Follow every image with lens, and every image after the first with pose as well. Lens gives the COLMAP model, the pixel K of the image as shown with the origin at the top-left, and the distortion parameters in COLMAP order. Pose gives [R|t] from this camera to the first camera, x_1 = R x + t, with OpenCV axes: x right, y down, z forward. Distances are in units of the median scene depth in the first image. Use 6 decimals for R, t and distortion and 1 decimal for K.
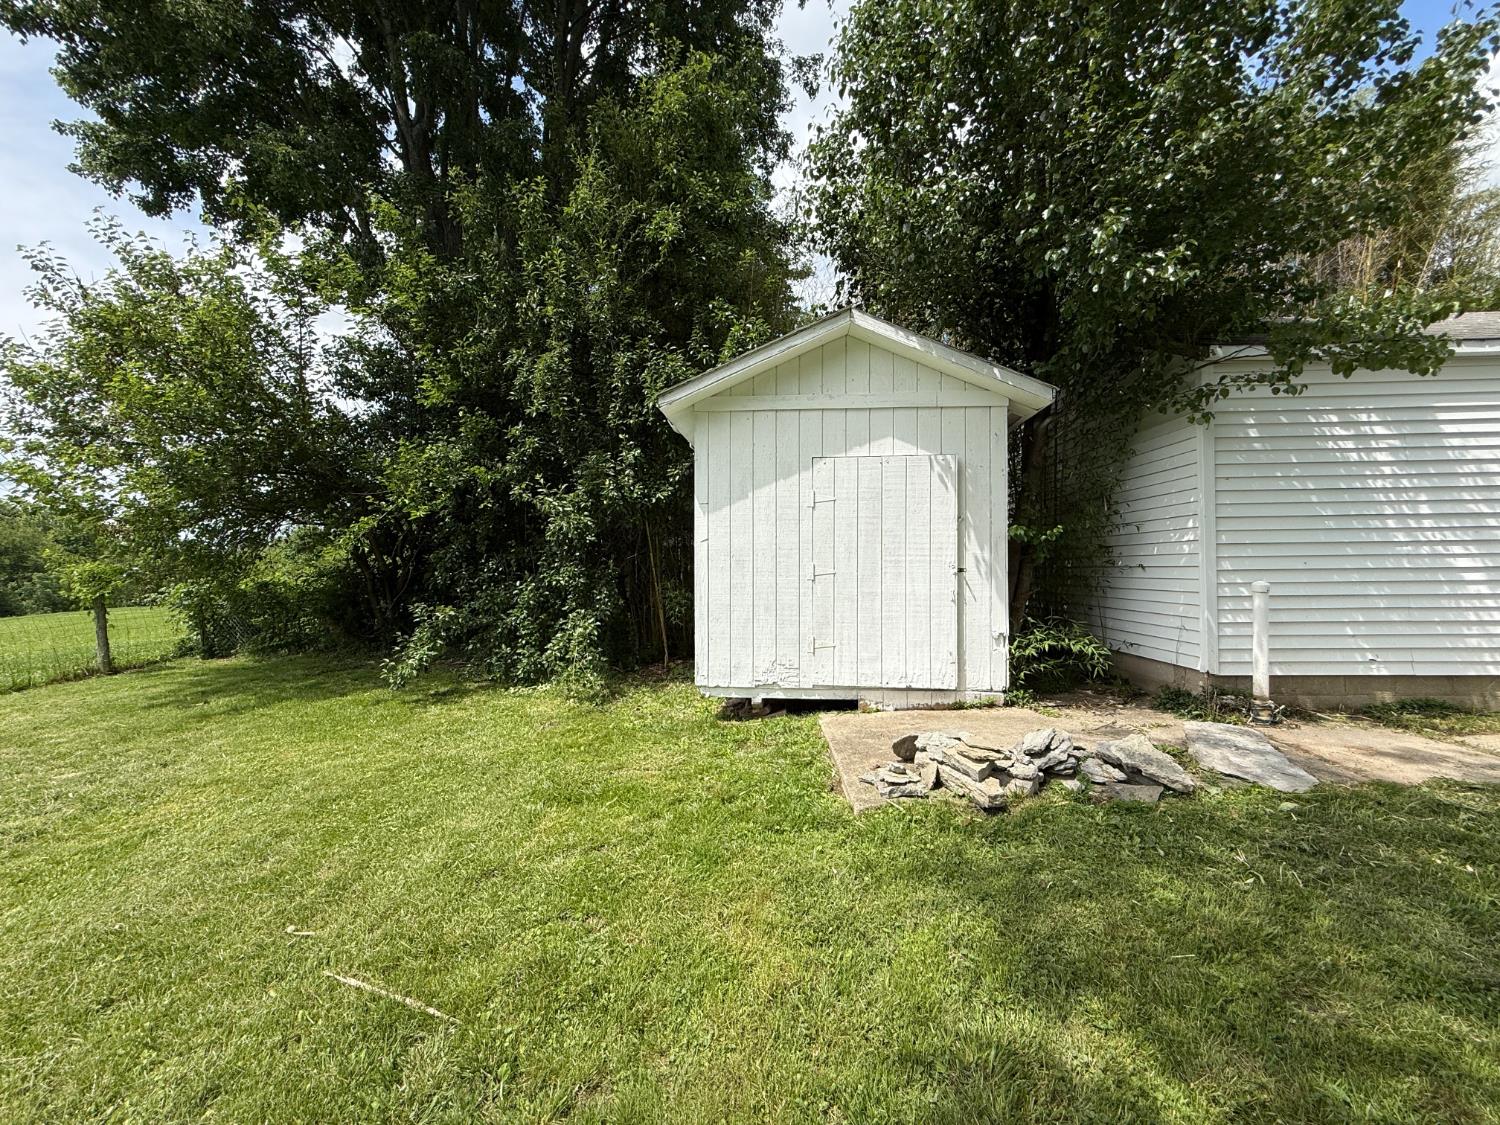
lens RADIAL K [[596.9, 0, 750.0], [0, 596.9, 562.5], [0, 0, 1]] dist [0.001649, 0.000081]
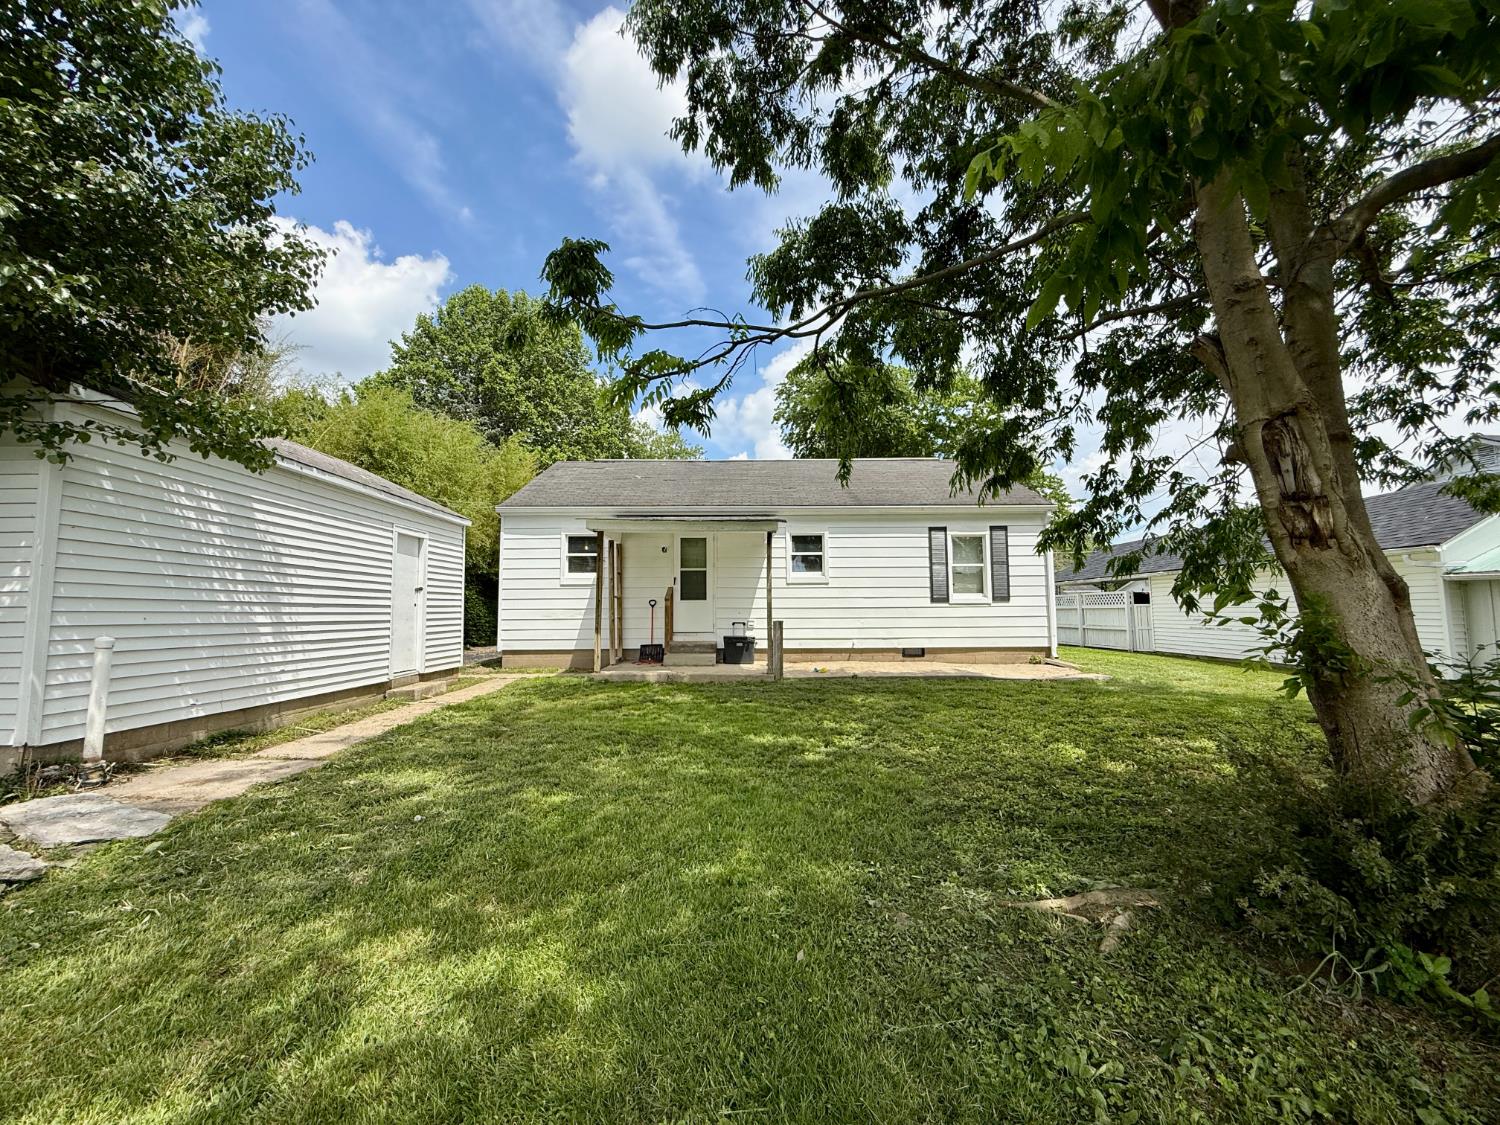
lens RADIAL K [[596.9, 0, 750.0], [0, 596.9, 562.5], [0, 0, 1]] dist [0.001649, 0.000081]
pose [[-0.057839, 0.100240, 0.993281, -0.192911], [0.002535, 0.994958, -0.100261, 0.011286], [-0.998323, -0.003281, -0.057802, 0.004878]]
